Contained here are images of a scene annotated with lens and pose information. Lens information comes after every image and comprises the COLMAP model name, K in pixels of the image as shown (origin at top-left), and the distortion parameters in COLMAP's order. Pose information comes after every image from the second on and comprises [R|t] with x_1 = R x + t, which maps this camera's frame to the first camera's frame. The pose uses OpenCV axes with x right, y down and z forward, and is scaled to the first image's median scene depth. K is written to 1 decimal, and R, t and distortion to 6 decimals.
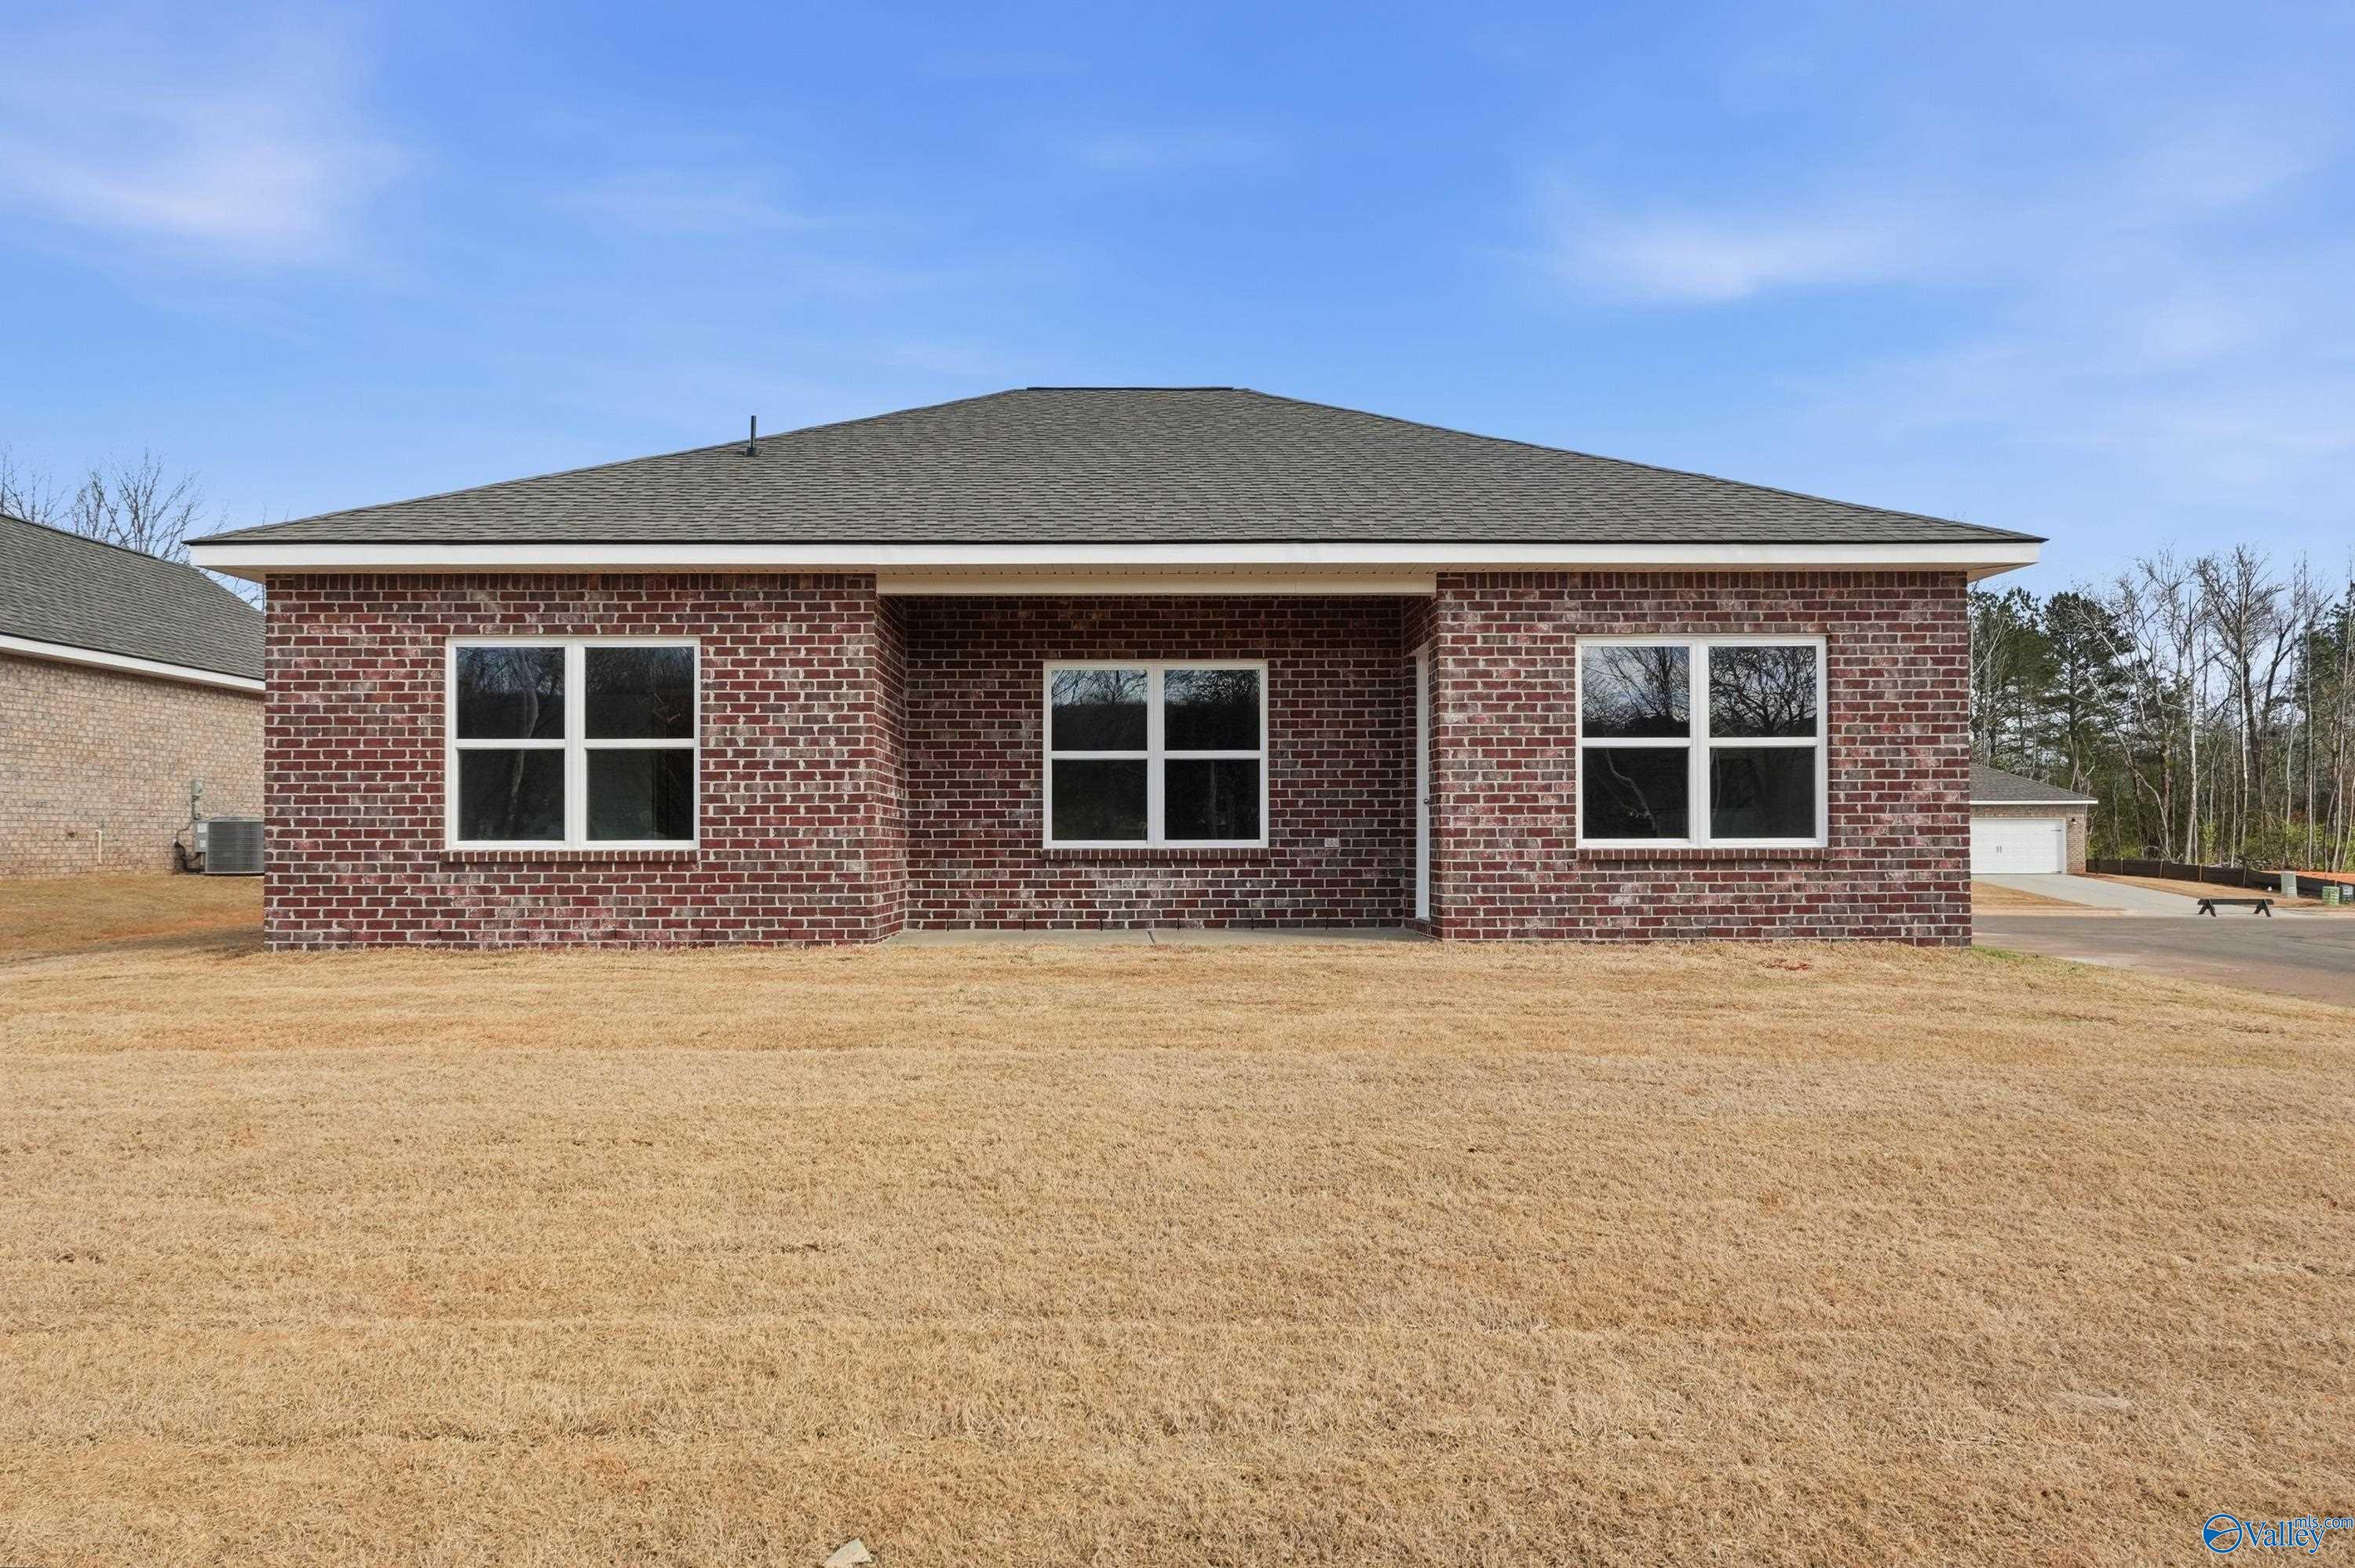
lens RADIAL K [[2251.6, 0, 1176.7], [0, 2251.6, 778.2], [0, 0, 1]] dist [-0.003970, 0.000000]
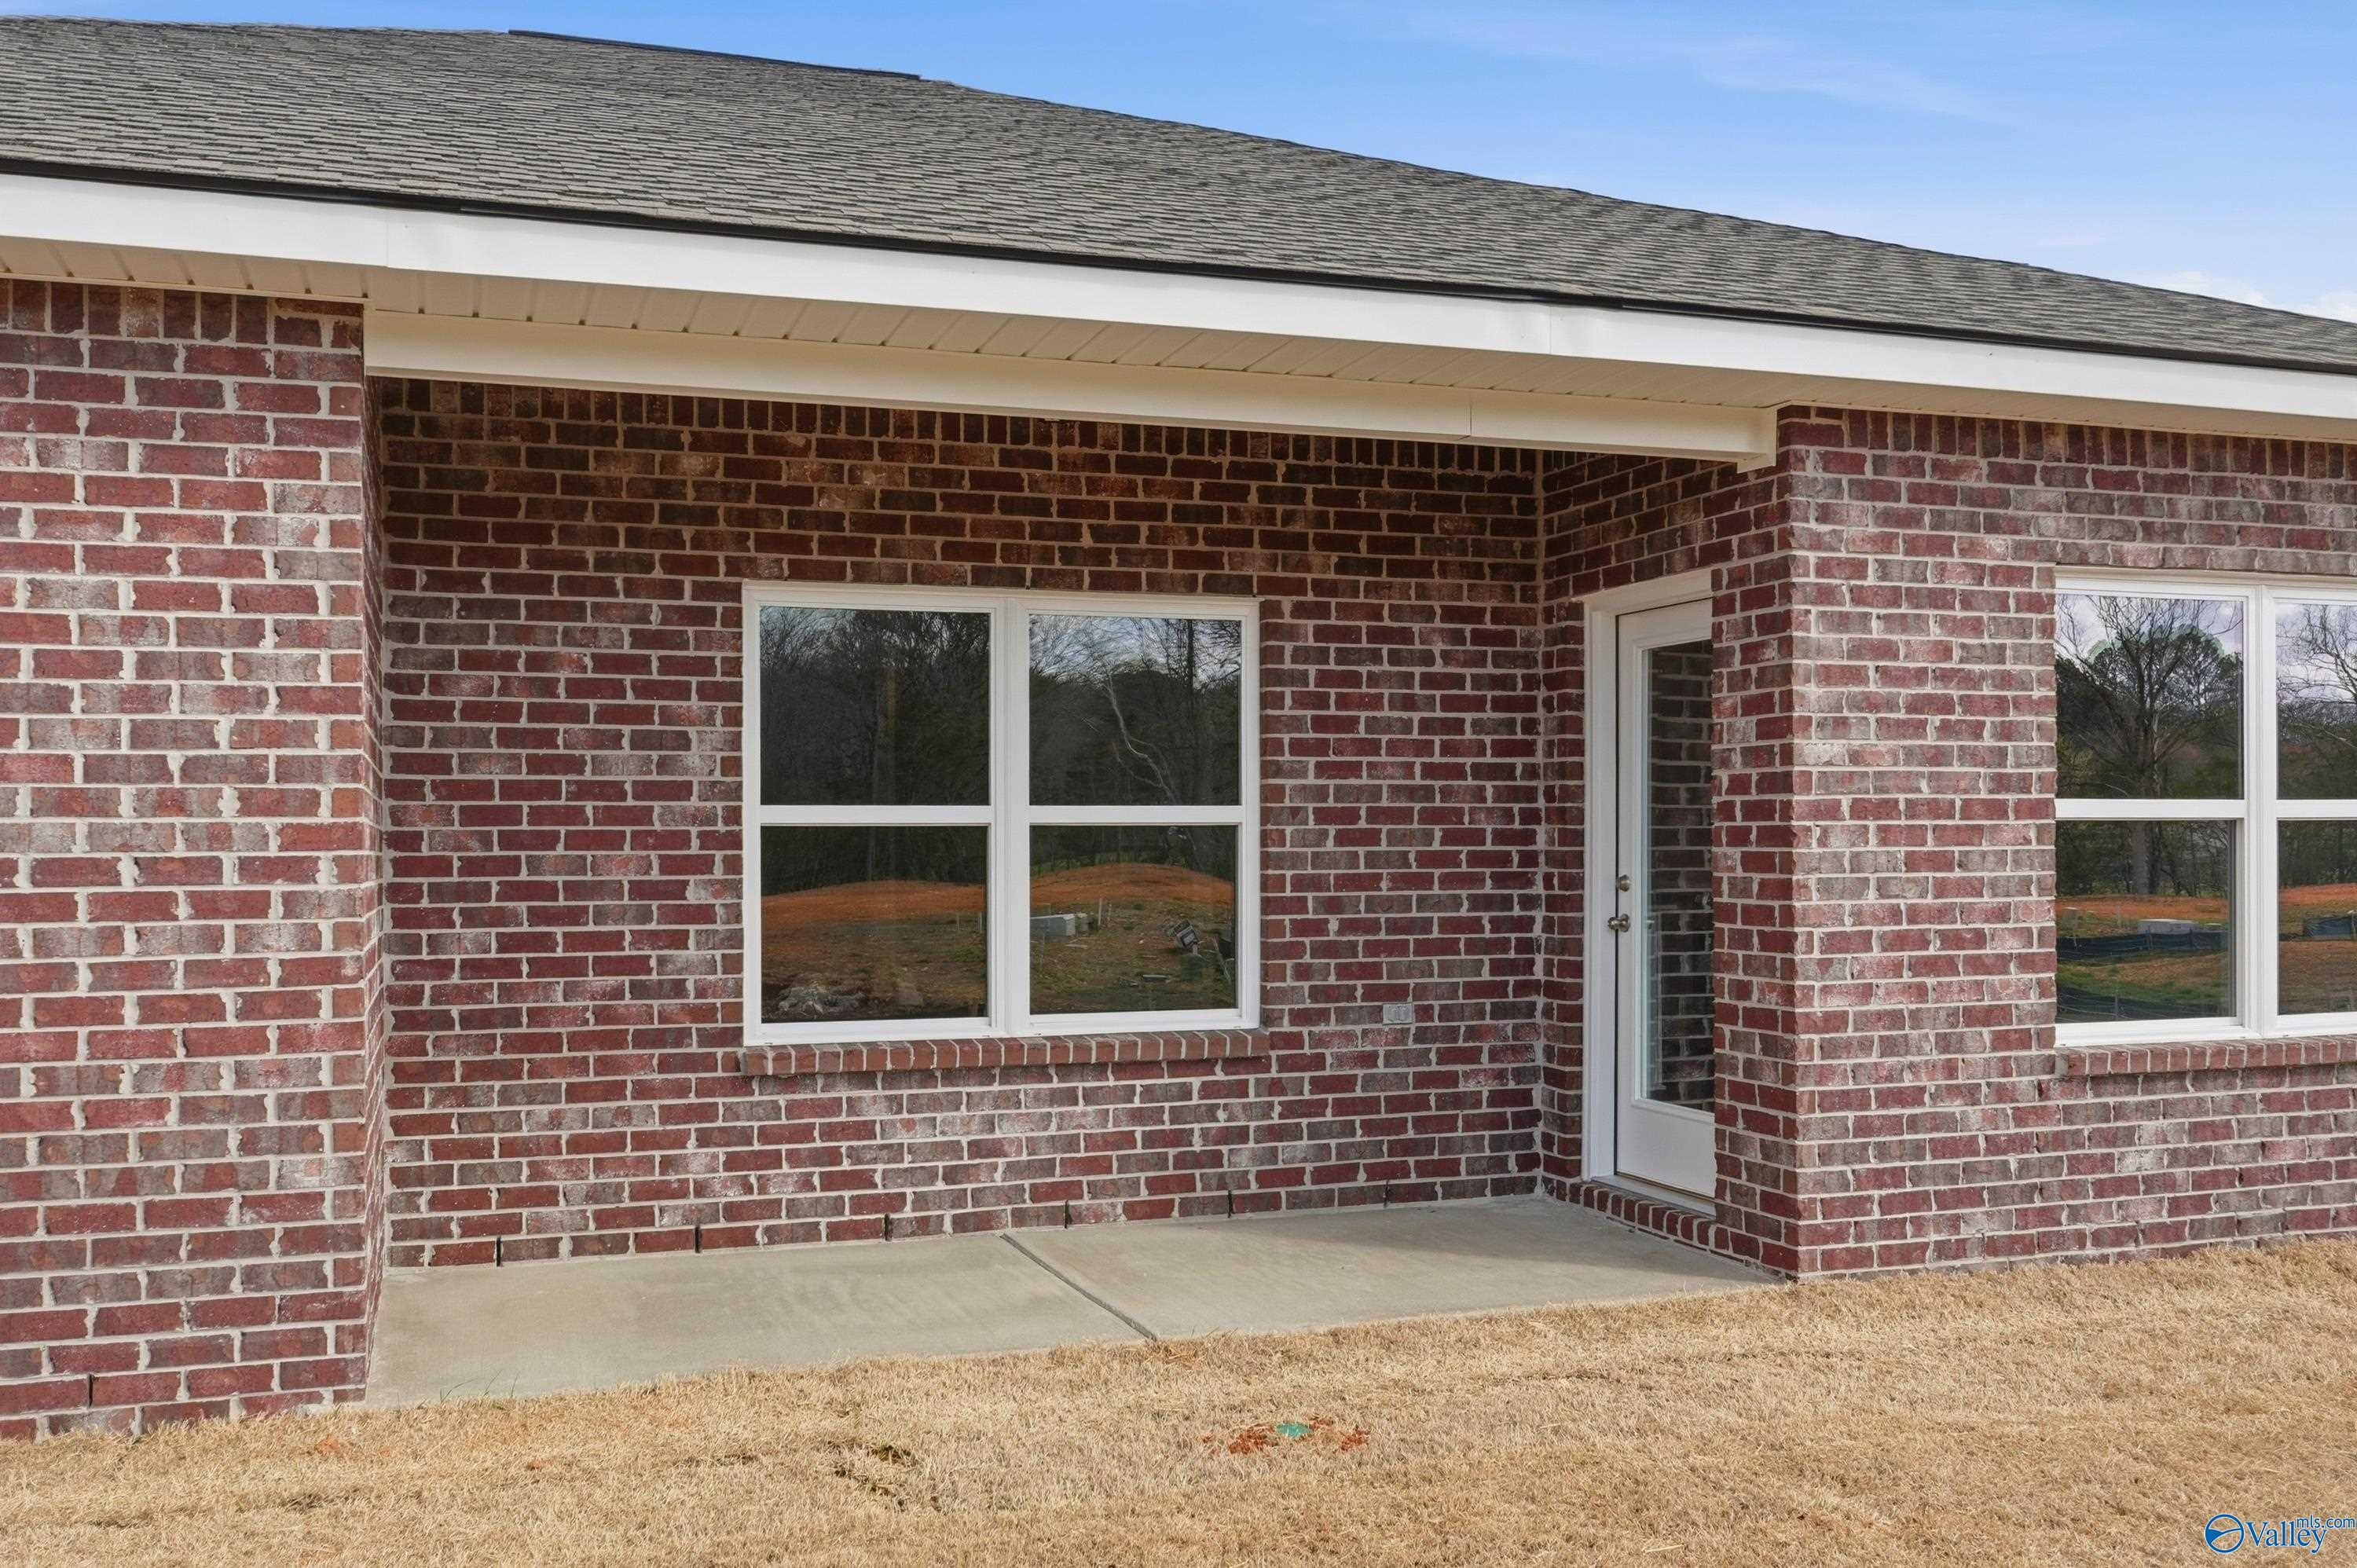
lens RADIAL K [[2253.7, 0, 1176.0], [0, 2253.7, 806.2], [0, 0, 1]] dist [-0.003970, 0.000000]
pose [[0.935638, 0.001424, 0.352959, -0.139102], [-0.014355, 0.999318, 0.034023, -0.028894], [-0.352670, -0.036900, 0.935020, 0.637809]]
